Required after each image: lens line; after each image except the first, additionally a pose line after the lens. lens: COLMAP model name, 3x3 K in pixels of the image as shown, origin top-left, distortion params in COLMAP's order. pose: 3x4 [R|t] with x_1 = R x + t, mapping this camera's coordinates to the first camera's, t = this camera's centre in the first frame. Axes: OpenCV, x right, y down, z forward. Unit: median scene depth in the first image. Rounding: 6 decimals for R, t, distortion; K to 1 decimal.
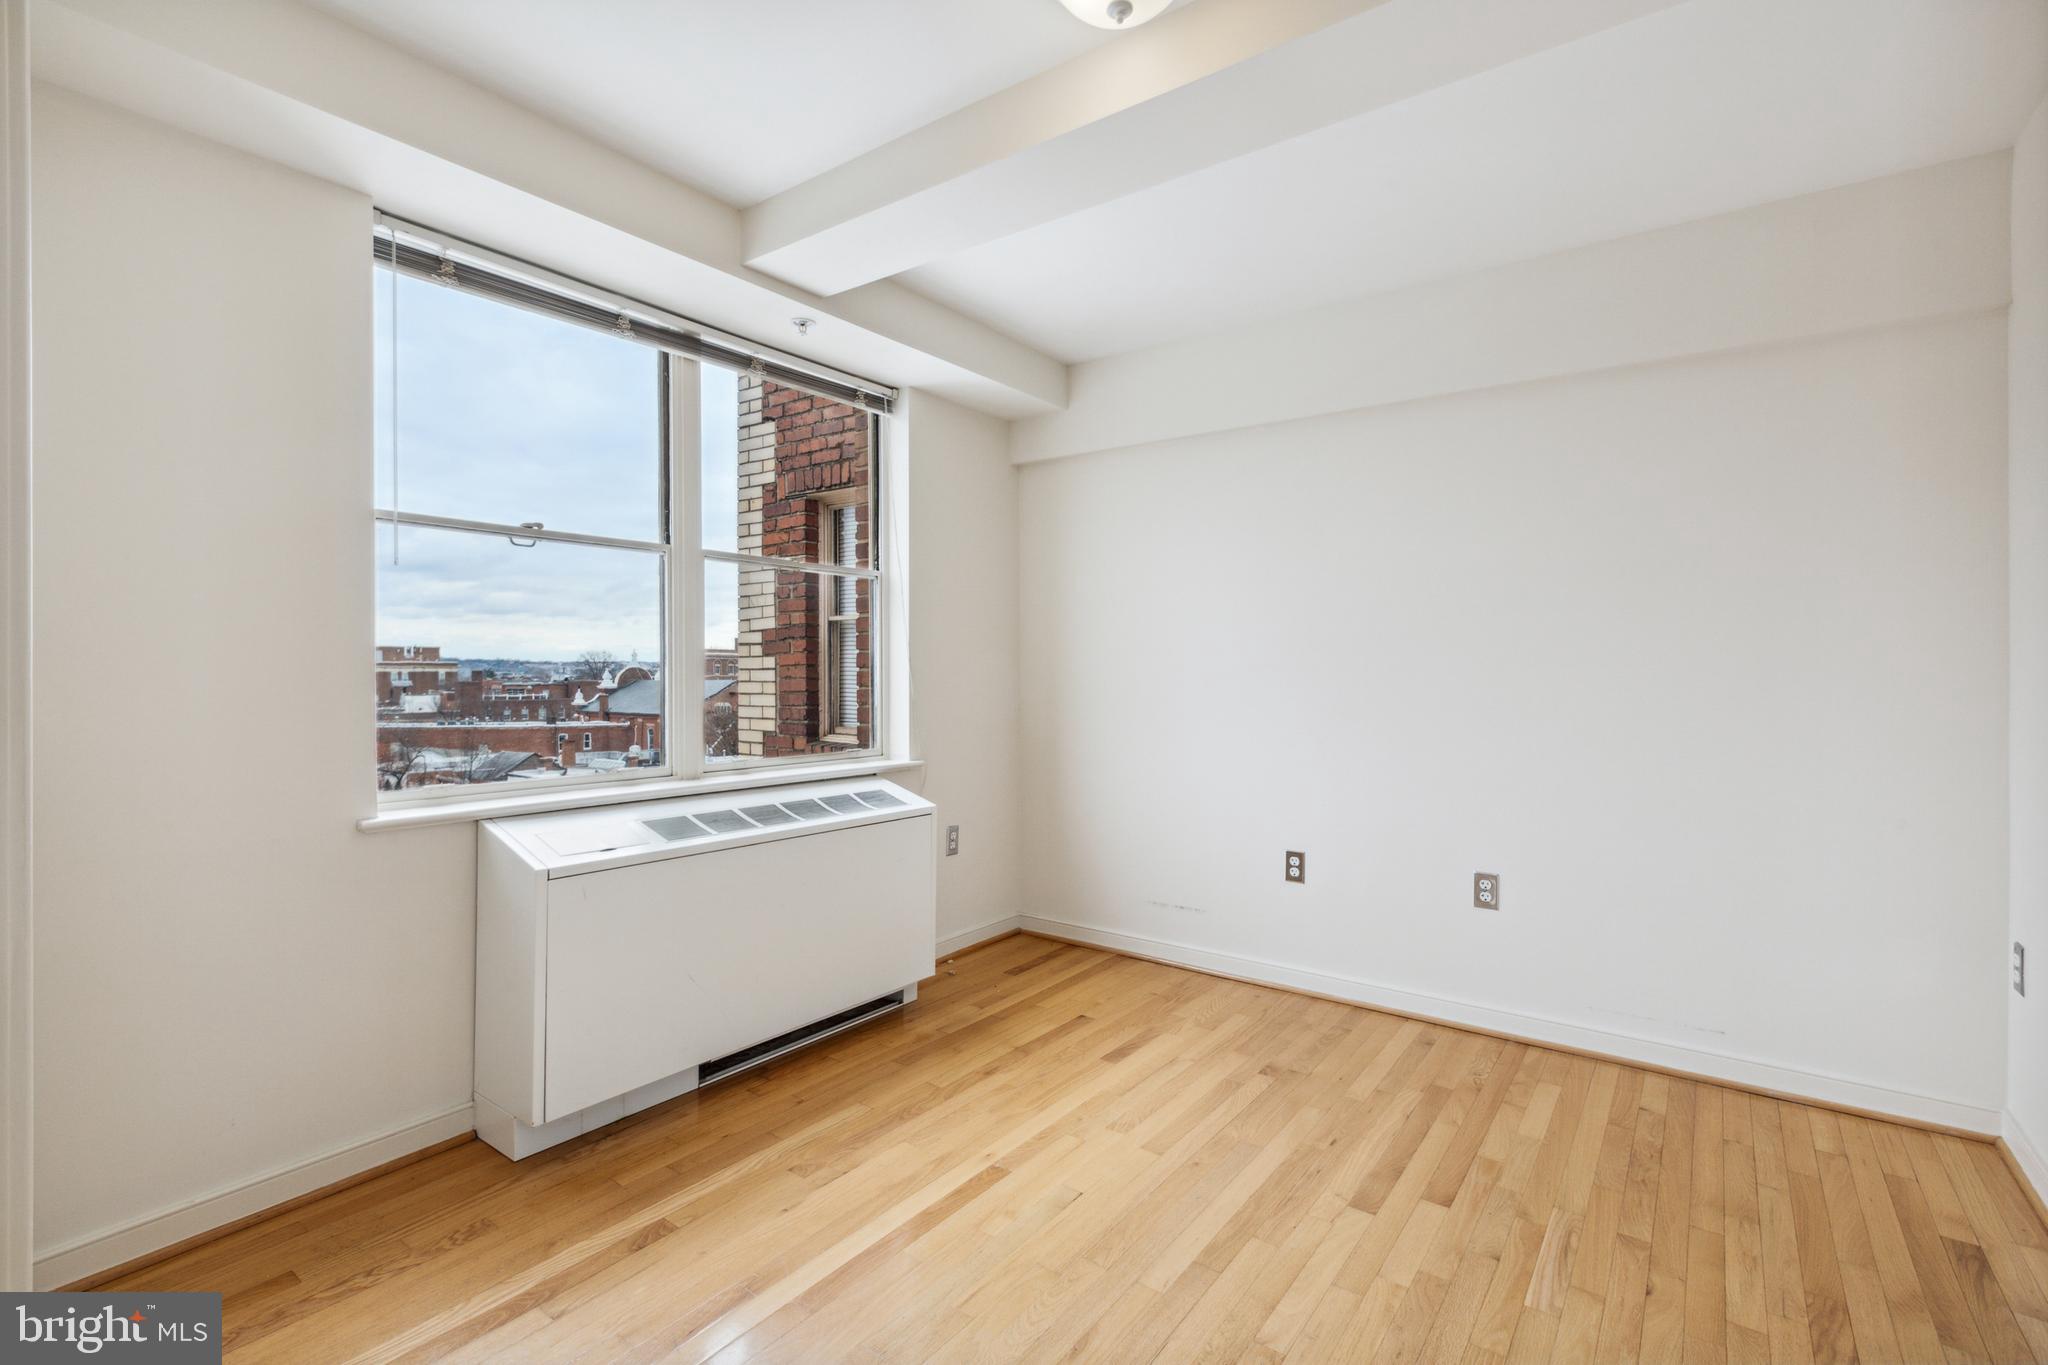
lens RADIAL K [[918.2, 0, 1016.1], [0, 918.2, 670.2], [0, 0, 1]] dist [0.000040, -0.000139]
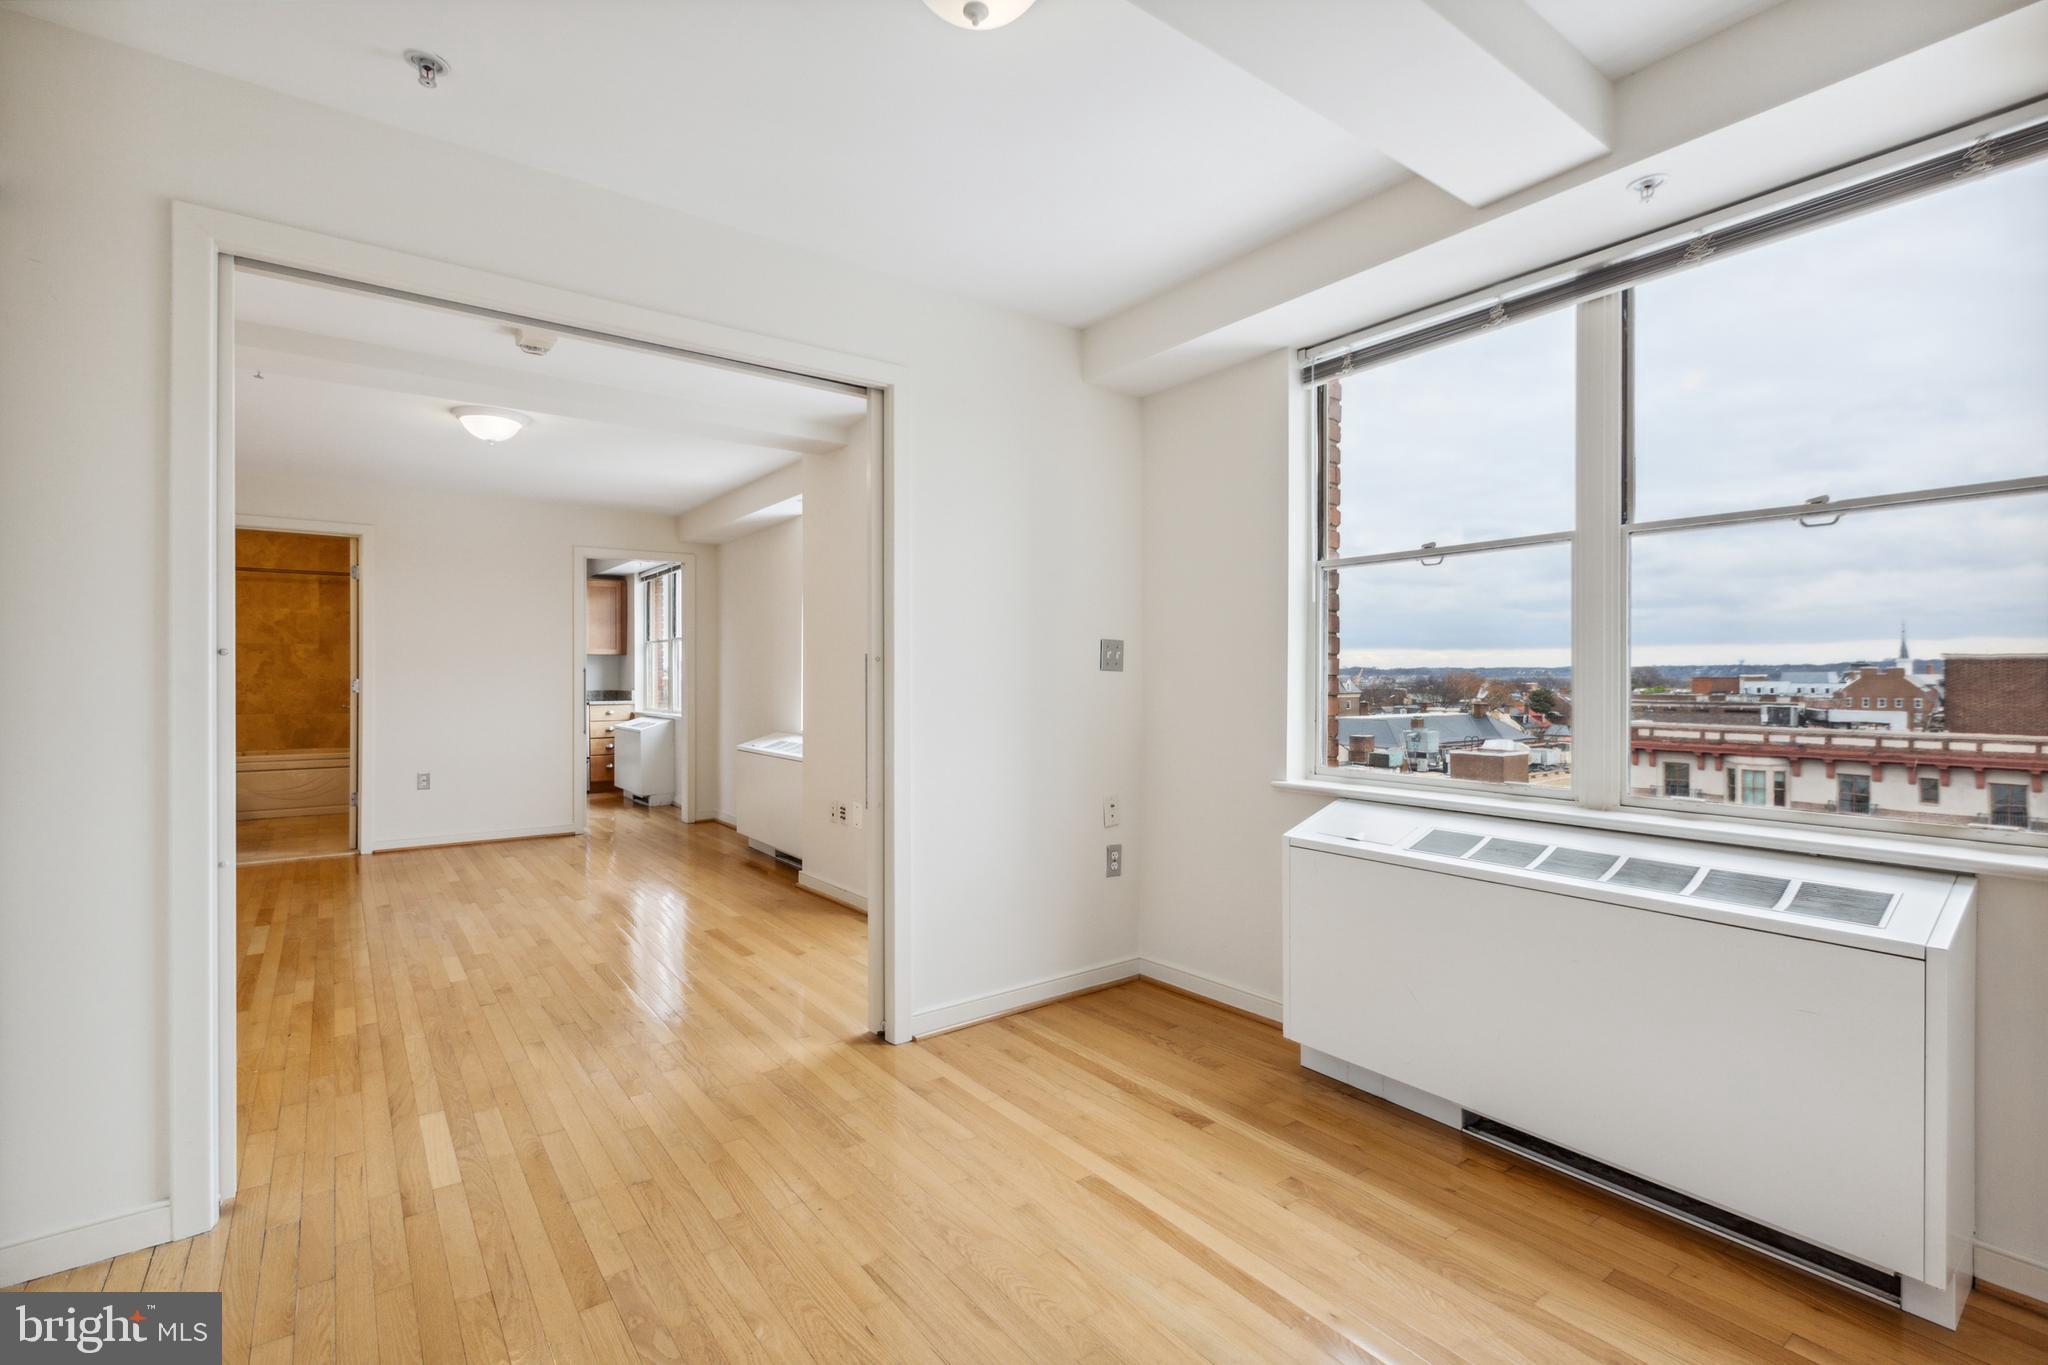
lens RADIAL K [[935.6, 0, 1024.0], [0, 935.6, 682.5], [0, 0, 1]] dist [-0.001068, -0.000298]
pose [[-0.281387, -0.001556, -0.959593, 0.707031], [-0.004127, 0.999991, -0.000412, 0.009614], [0.959586, 0.003844, -0.281391, 0.882651]]
